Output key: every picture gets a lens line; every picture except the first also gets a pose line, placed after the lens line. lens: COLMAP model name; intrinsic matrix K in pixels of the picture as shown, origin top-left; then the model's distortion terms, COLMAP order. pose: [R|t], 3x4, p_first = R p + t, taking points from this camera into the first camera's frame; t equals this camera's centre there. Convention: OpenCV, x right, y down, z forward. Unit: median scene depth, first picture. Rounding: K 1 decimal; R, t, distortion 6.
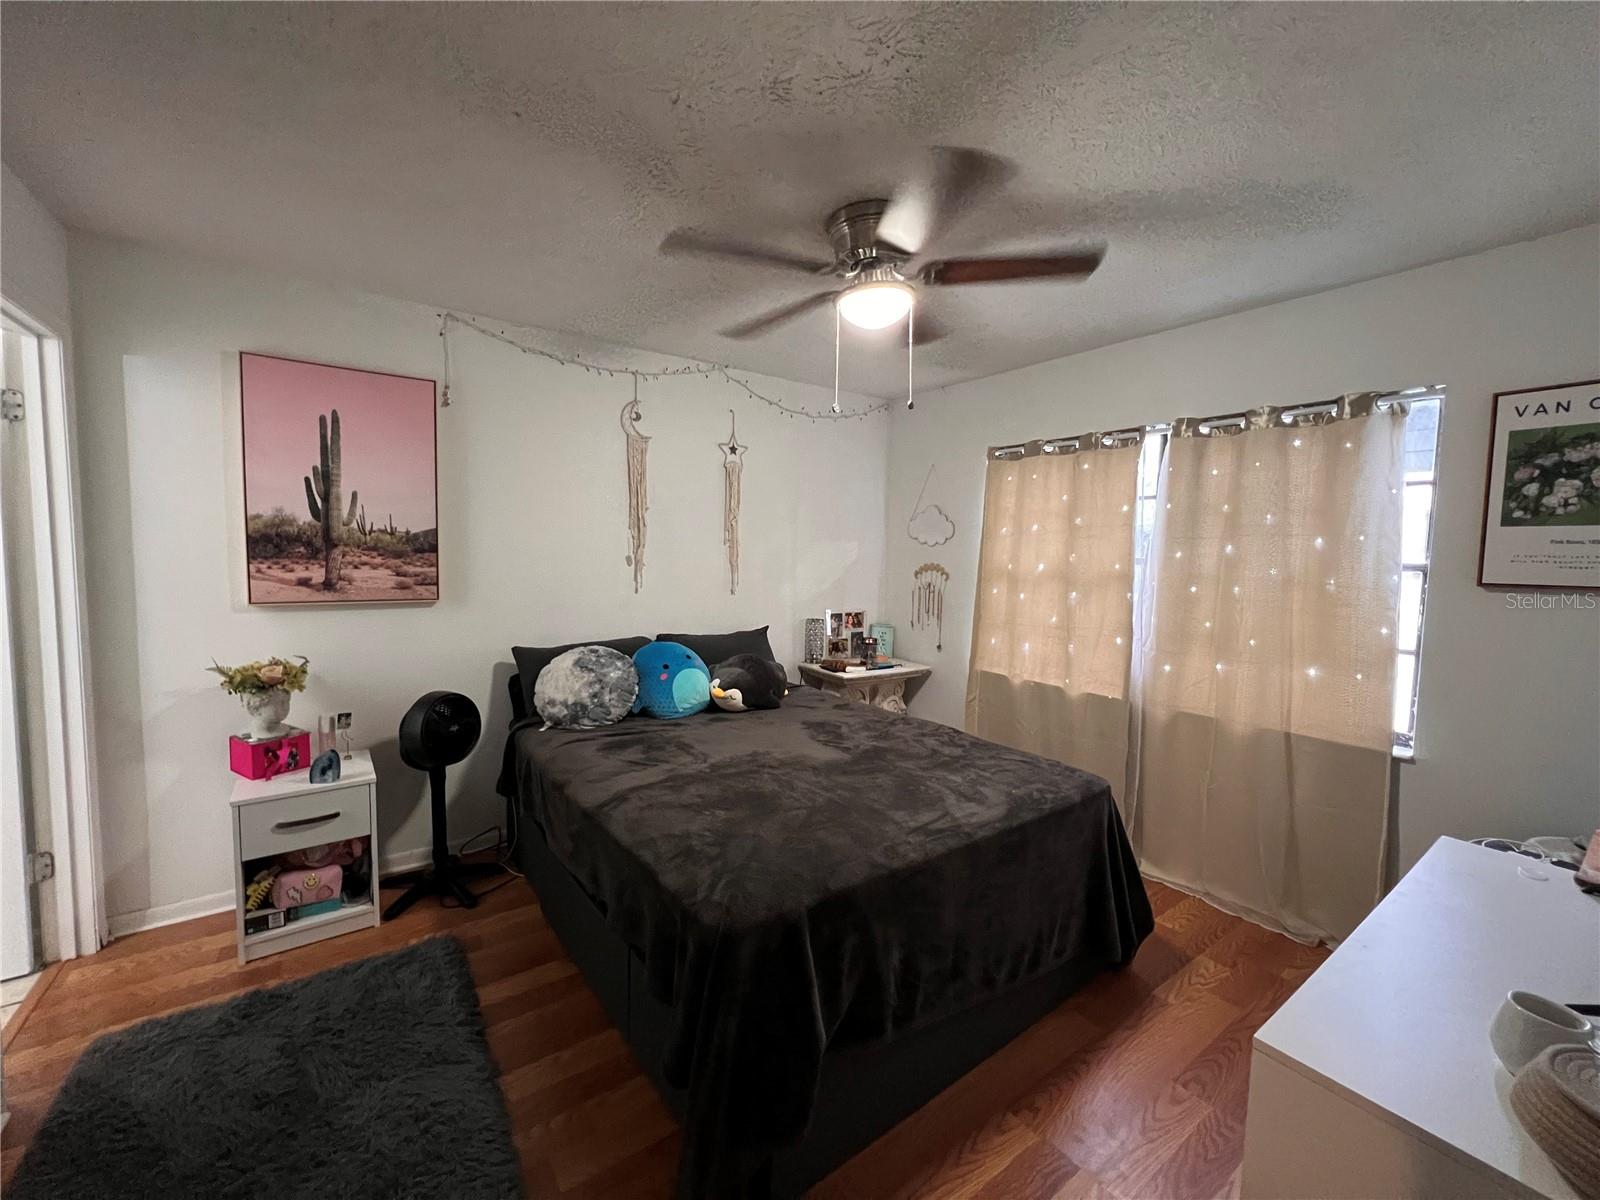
lens RADIAL K [[643.5, 0, 798.3], [0, 643.5, 596.0], [0, 0, 1]] dist [-0.002702, -0.000055]
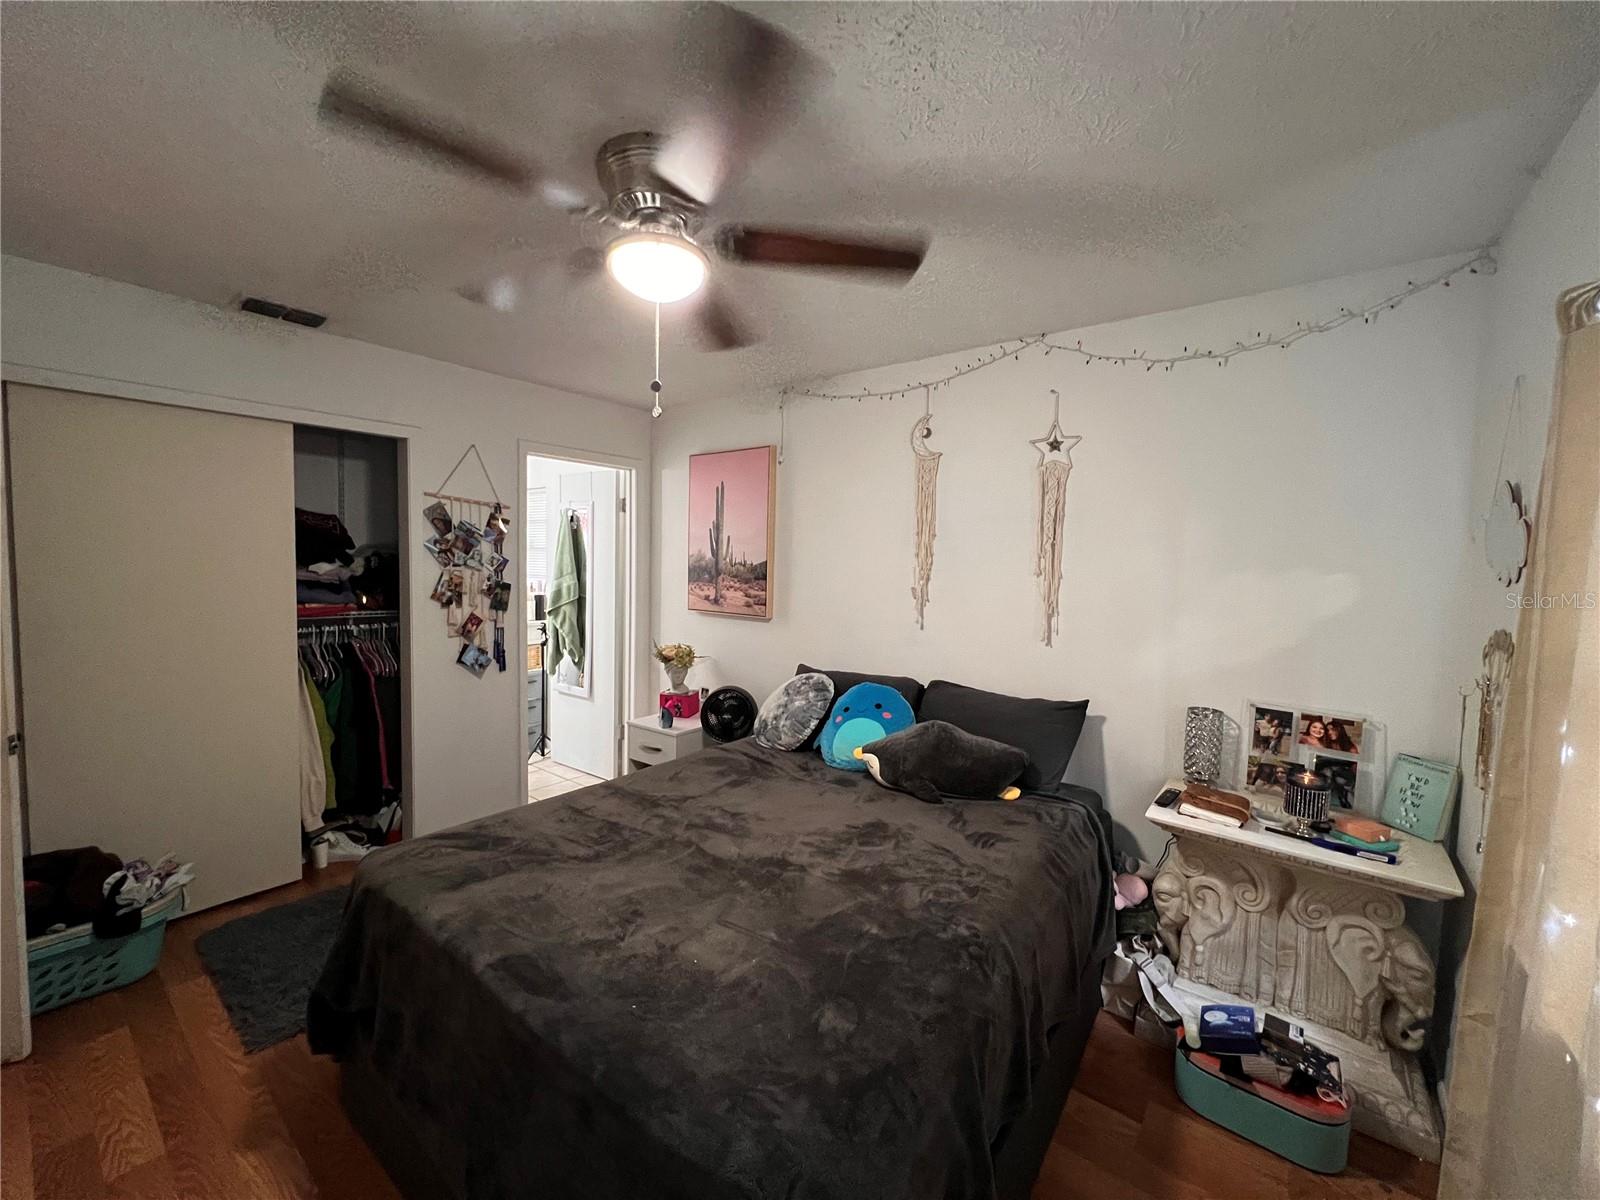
lens RADIAL K [[643.5, 0, 798.3], [0, 643.5, 596.0], [0, 0, 1]] dist [-0.002702, -0.000055]
pose [[0.272998, 0.037592, -0.961280, 0.688355], [-0.085366, 0.996241, 0.014716, -0.061036], [0.958220, 0.078043, 0.275181, 0.723368]]
